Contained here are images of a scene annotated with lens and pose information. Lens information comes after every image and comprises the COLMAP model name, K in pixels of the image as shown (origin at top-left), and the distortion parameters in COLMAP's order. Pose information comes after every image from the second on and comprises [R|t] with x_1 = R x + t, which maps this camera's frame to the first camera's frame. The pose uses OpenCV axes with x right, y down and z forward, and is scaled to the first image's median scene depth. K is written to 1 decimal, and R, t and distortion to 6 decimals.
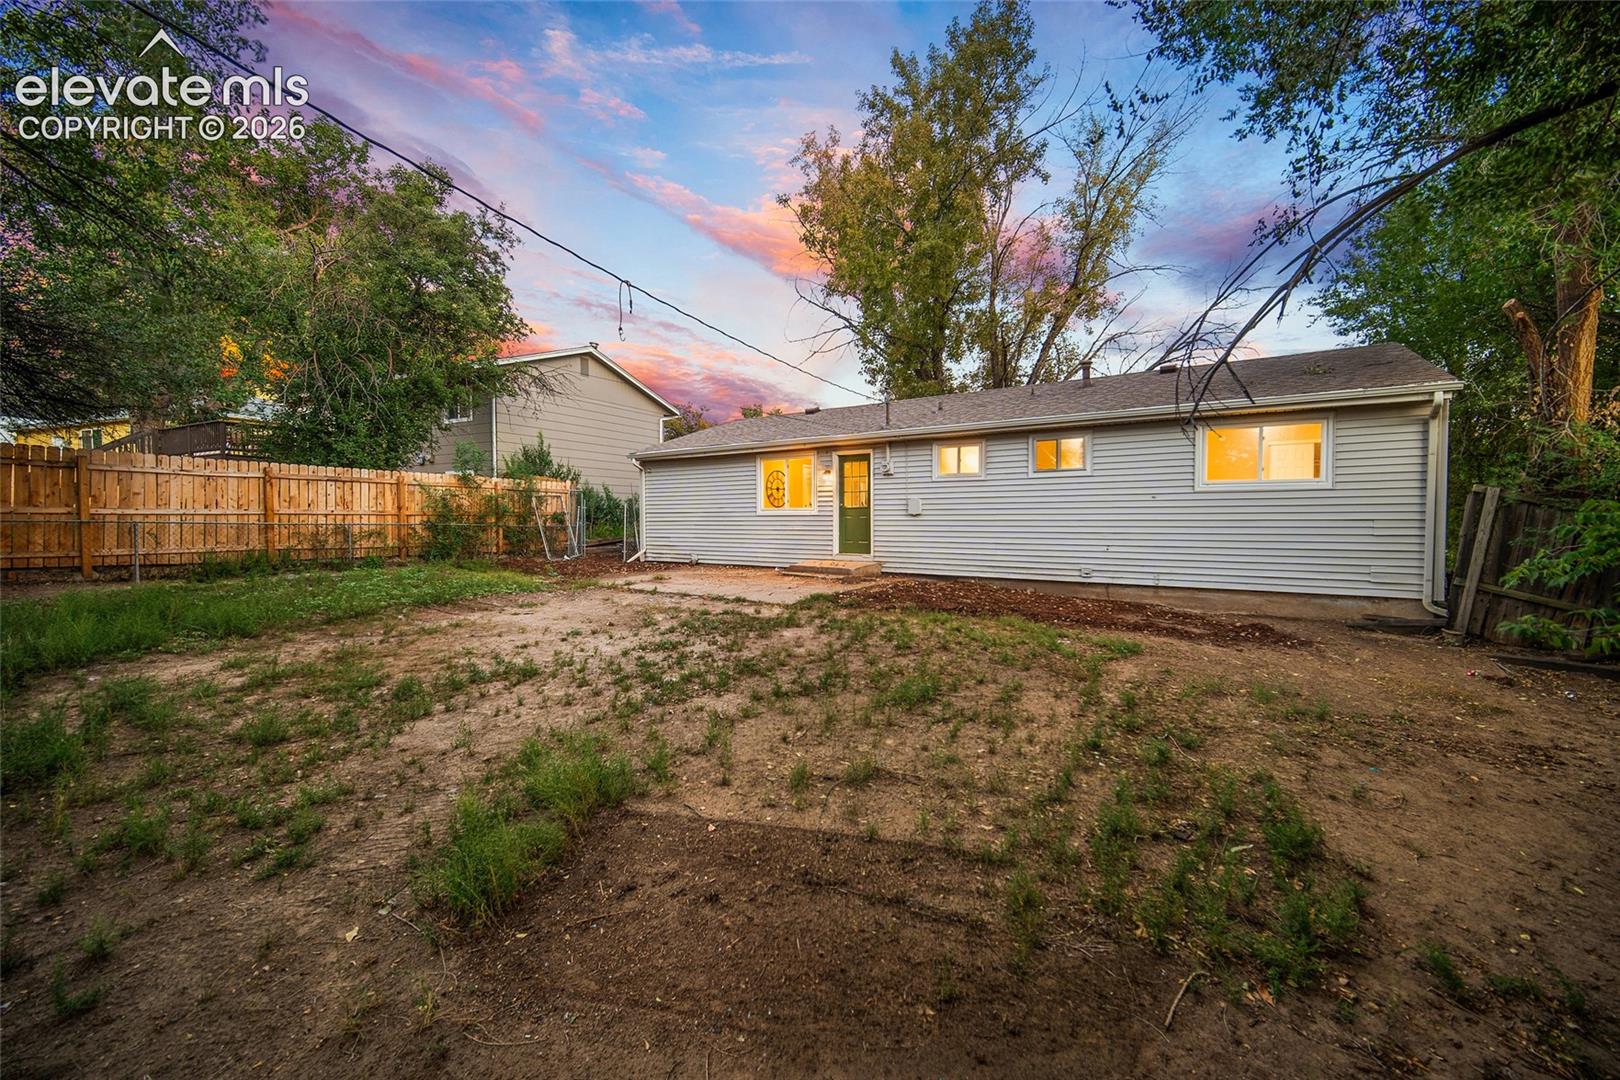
lens RADIAL K [[642.1, 0, 816.6], [0, 642.1, 536.4], [0, 0, 1]] dist [-0.004523, 0.000241]
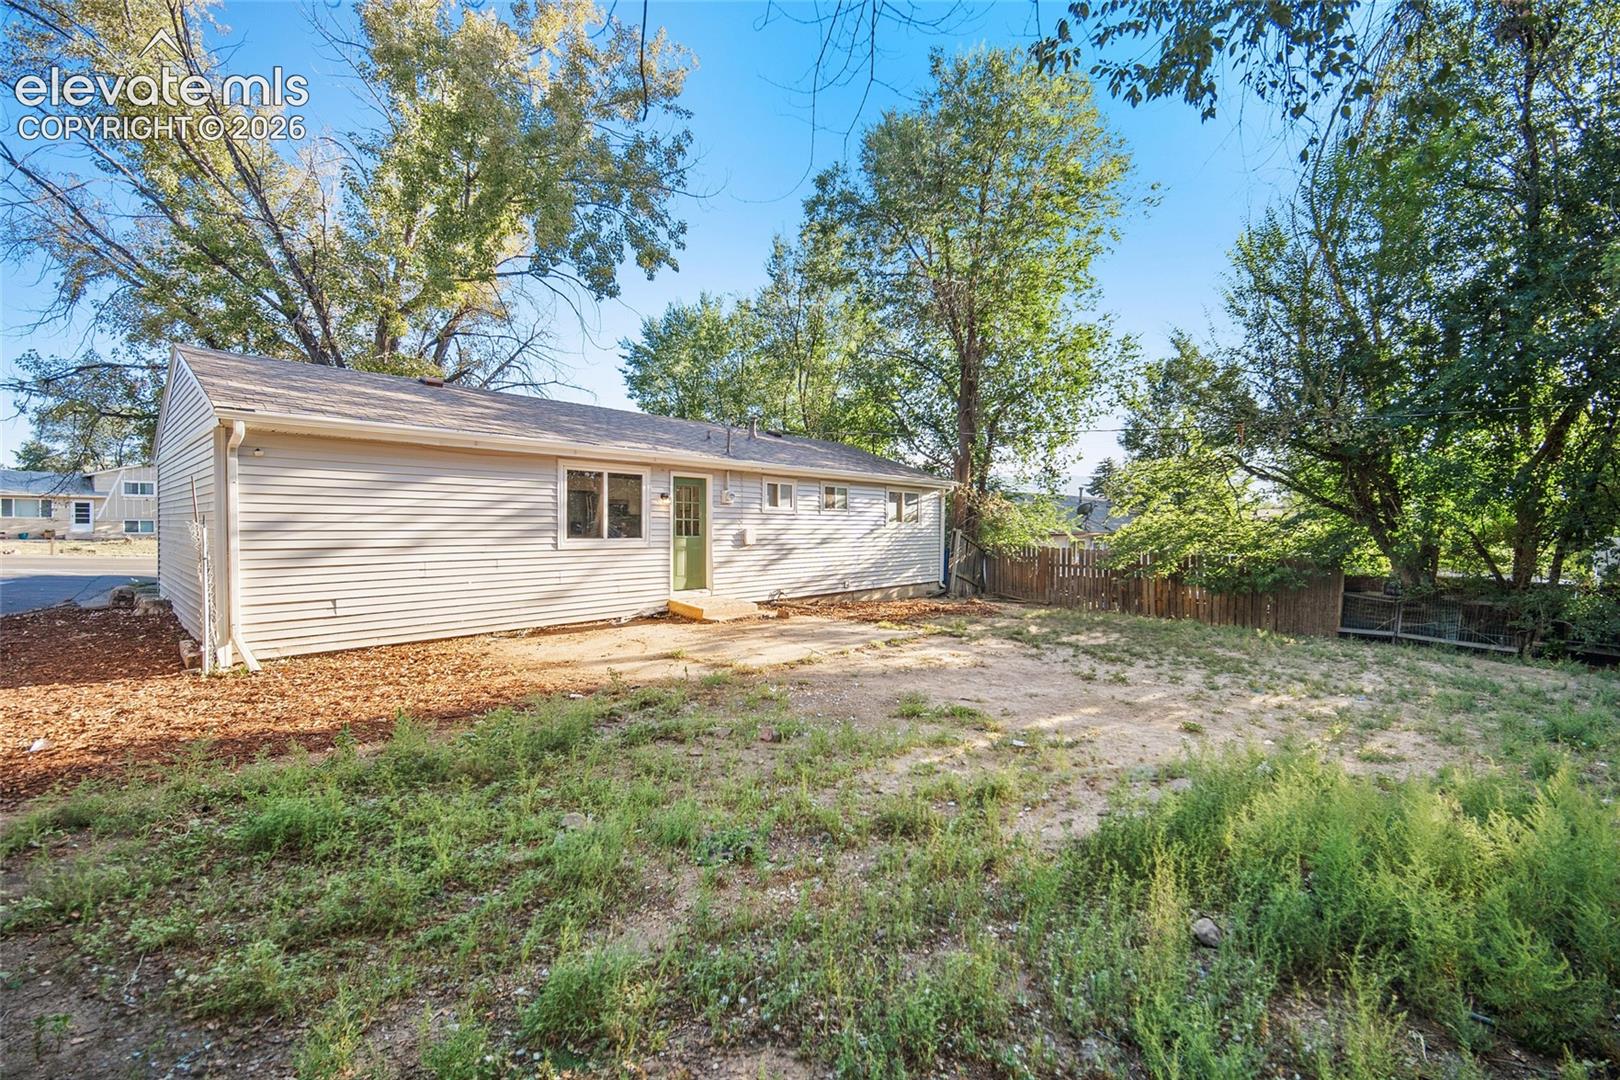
lens RADIAL K [[642.1, 0, 803.2], [0, 642.1, 545.2], [0, 0, 1]] dist [-0.004523, 0.000241]
pose [[0.145293, -0.025379, 0.989063, -0.821234], [0.024500, 0.999457, 0.022047, -0.053200], [-0.989085, 0.021029, 0.145836, 0.754738]]
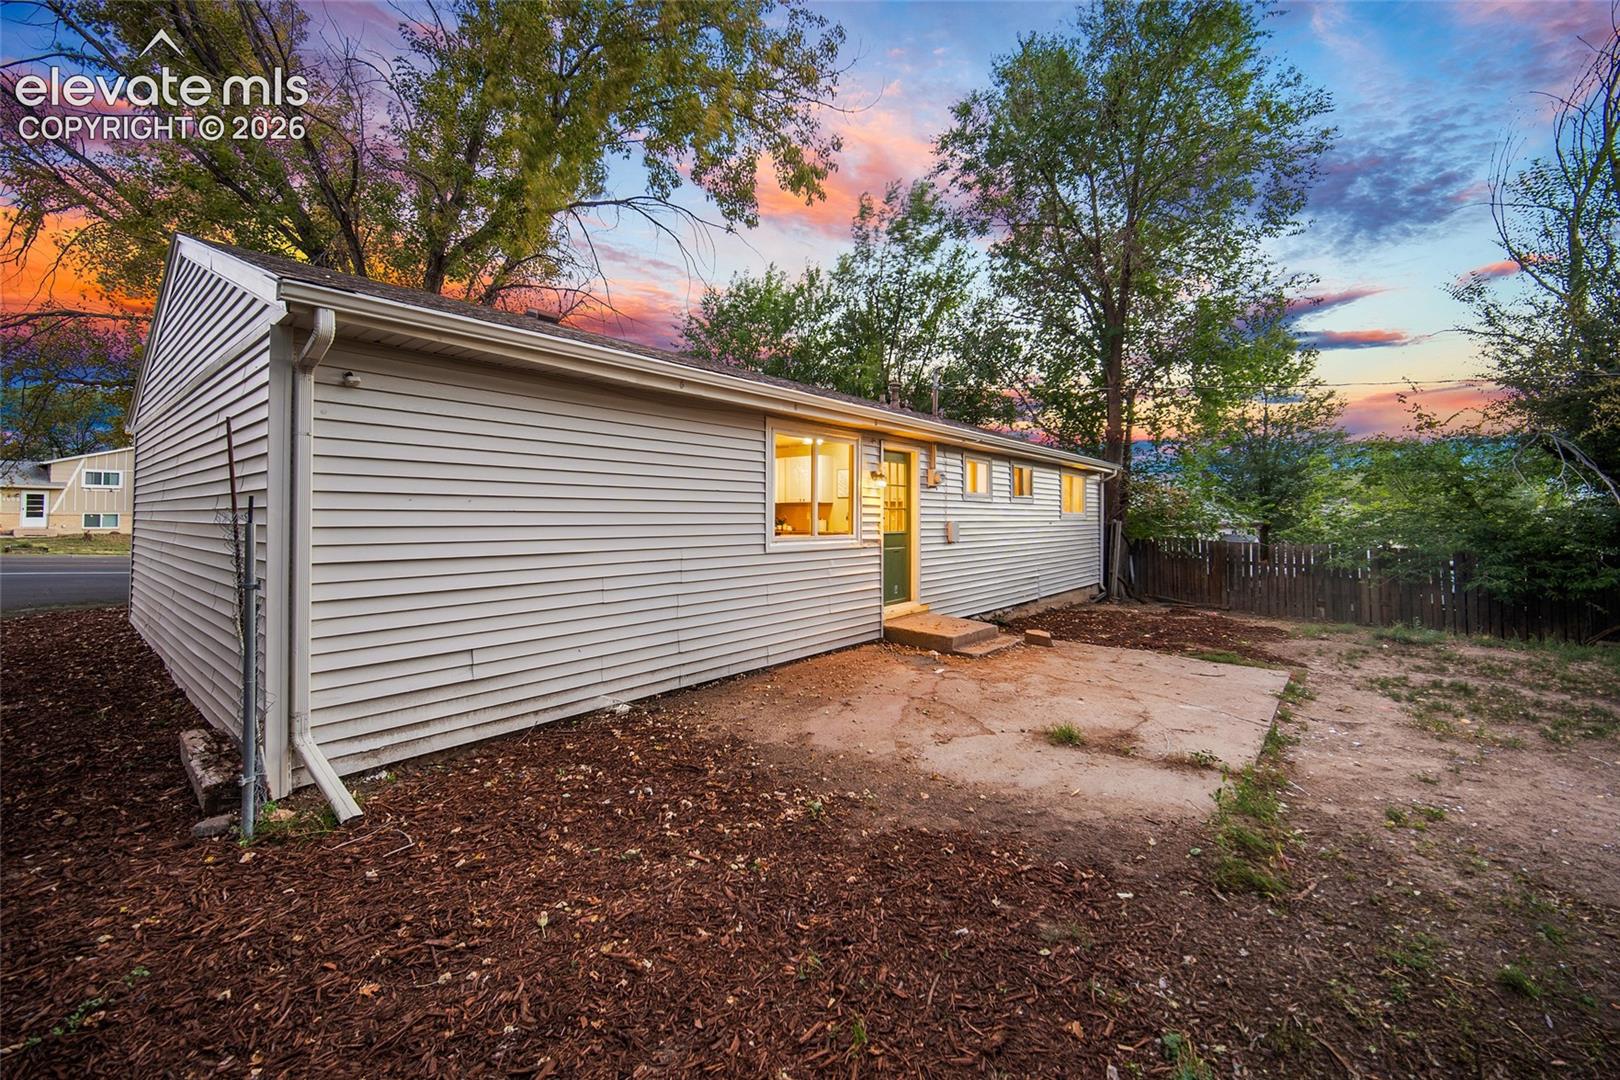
lens RADIAL K [[642.1, 0, 822.8], [0, 642.1, 510.7], [0, 0, 1]] dist [-0.004523, 0.000241]
pose [[0.102607, 0.014741, 0.994613, -0.611051], [0.028023, 0.999450, -0.017704, -0.061762], [-0.994327, 0.029689, 0.102138, 1.054479]]
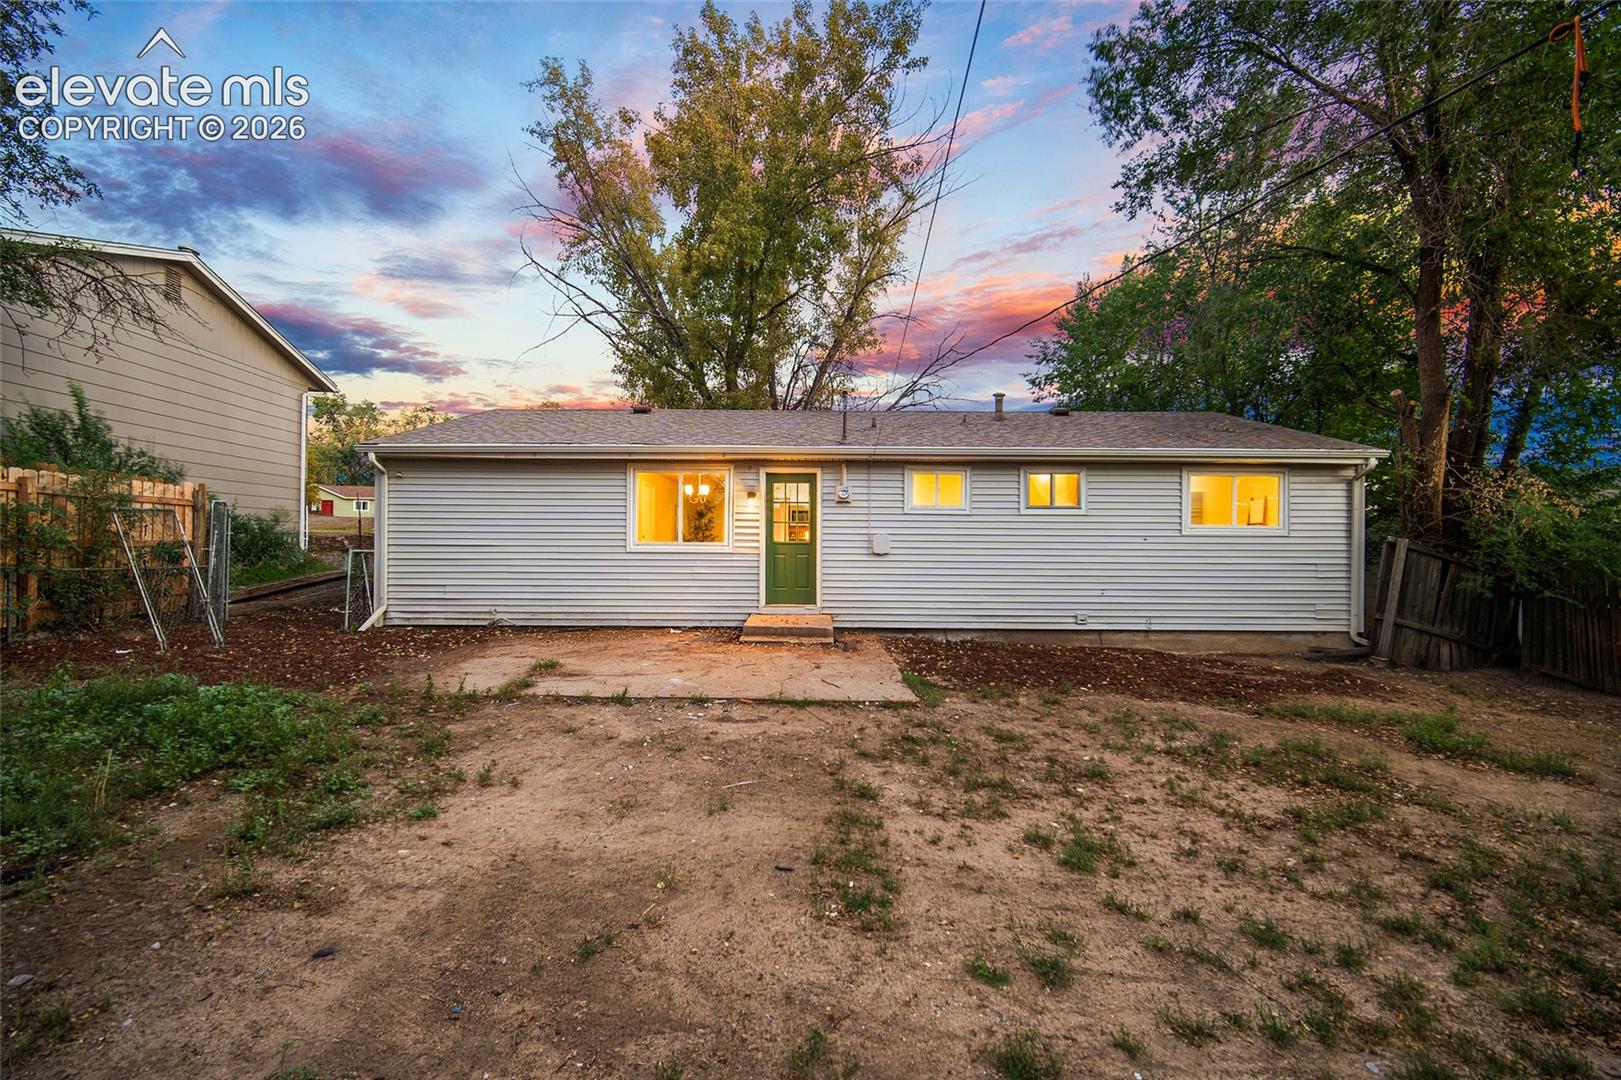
lens RADIAL K [[642.5, 0, 813.2], [0, 642.5, 542.2], [0, 0, 1]] dist [-0.004523, 0.000241]
pose [[0.831753, 0.009630, 0.555062, -0.354647], [0.006359, 0.999619, -0.026872, -0.027346], [-0.555110, 0.025881, 0.831375, 0.375328]]
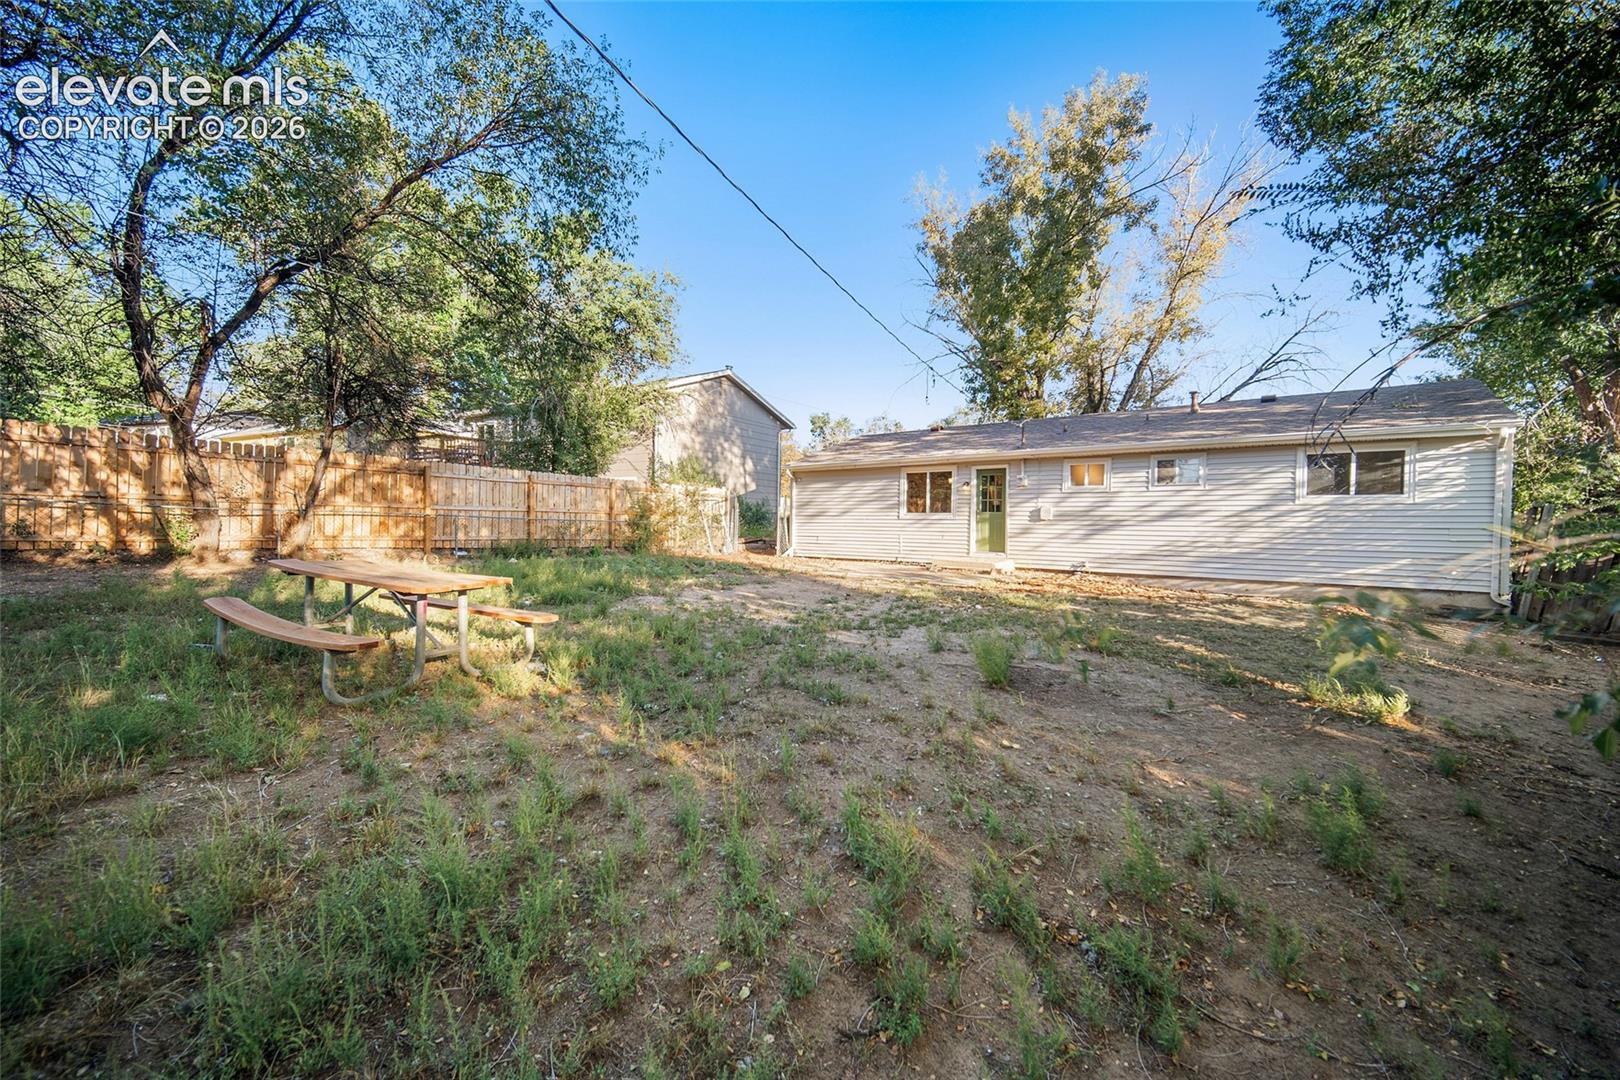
lens RADIAL K [[642.1, 0, 819.7], [0, 642.1, 538.2], [0, 0, 1]] dist [-0.004523, 0.000241]
pose [[0.996636, 0.017668, -0.080033, -0.167734], [-0.018275, 0.999810, -0.006853, 0.016655], [0.079896, 0.008293, 0.996769, -0.226256]]
